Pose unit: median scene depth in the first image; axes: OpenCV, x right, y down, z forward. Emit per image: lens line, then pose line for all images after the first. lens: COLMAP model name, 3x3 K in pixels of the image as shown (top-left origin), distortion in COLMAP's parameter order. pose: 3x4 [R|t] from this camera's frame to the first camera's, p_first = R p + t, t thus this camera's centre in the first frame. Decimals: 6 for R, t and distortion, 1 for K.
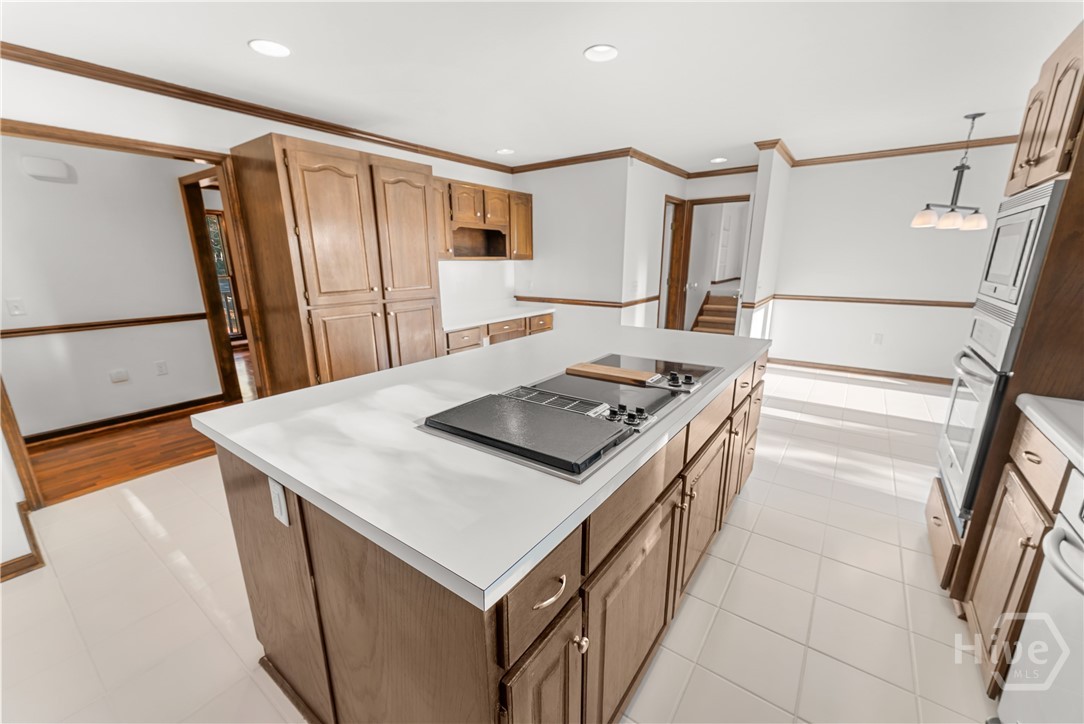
lens RADIAL K [[433.4, 0, 542.2], [0, 433.4, 372.4], [0, 0, 1]] dist [-0.000466, -0.000073]
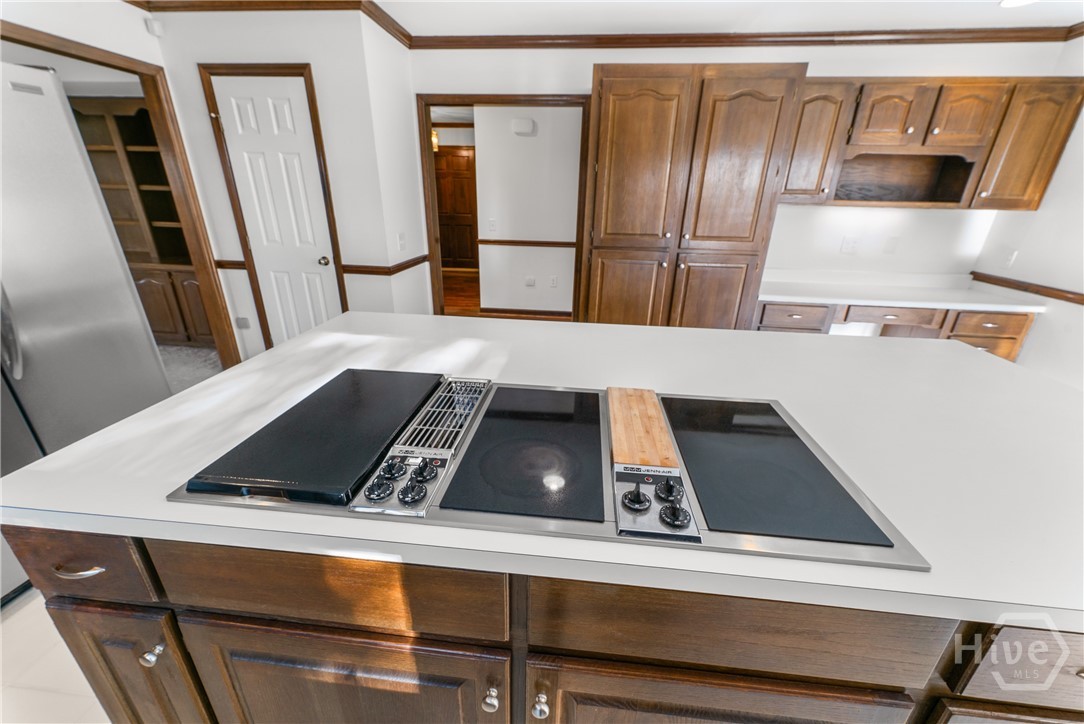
lens RADIAL K [[431.1, 0, 539.5], [0, 431.1, 373.2], [0, 0, 1]] dist [-0.000129, -0.000320]
pose [[0.494804, 0.349082, -0.795808, 0.243355], [-0.242766, 0.934837, 0.259124, -0.081729], [0.834406, 0.064980, 0.547306, 0.281911]]
